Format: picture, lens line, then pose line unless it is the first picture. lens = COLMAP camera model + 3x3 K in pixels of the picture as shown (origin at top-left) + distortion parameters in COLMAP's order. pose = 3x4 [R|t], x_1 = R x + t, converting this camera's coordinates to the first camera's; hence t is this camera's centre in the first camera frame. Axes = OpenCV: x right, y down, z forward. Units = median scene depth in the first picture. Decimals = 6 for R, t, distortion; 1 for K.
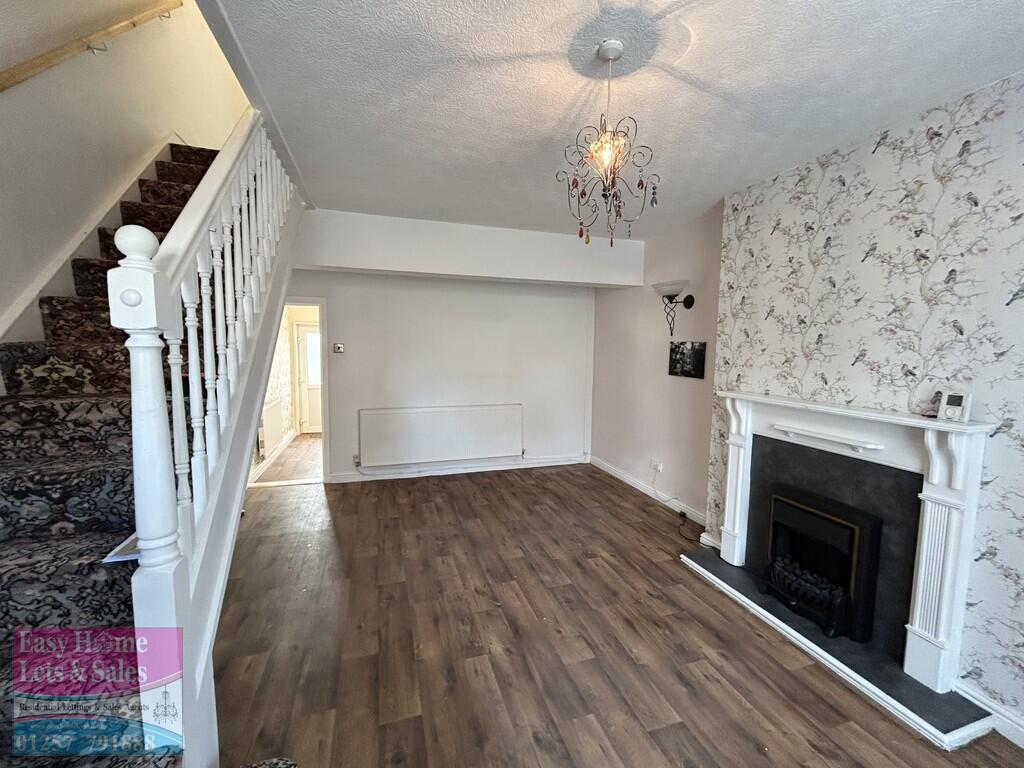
lens RADIAL K [[411.1, 0, 509.8], [0, 411.1, 381.4], [0, 0, 1]] dist [0.009766, 0.000210]
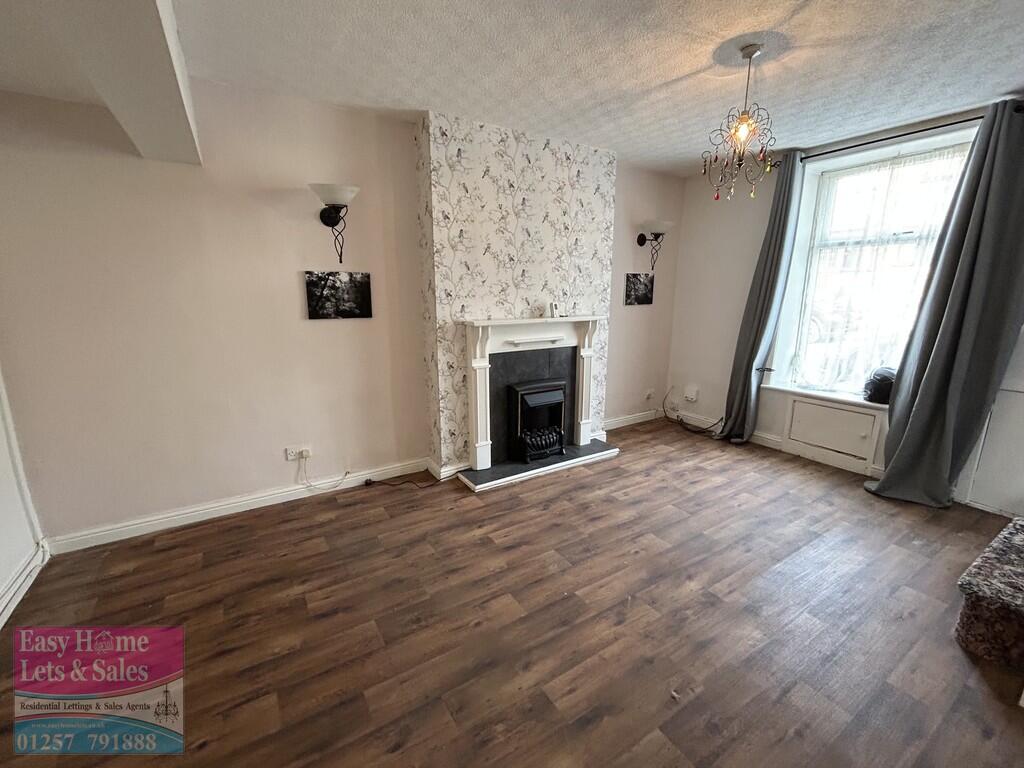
lens RADIAL K [[438.7, 0, 515.3], [0, 438.7, 381.4], [0, 0, 1]] dist [0.003213, -0.000066]
pose [[-0.246956, -0.216987, 0.944420, -0.607715], [0.083435, 0.966226, 0.243815, -0.093828], [-0.965428, 0.139009, -0.220511, 1.169474]]
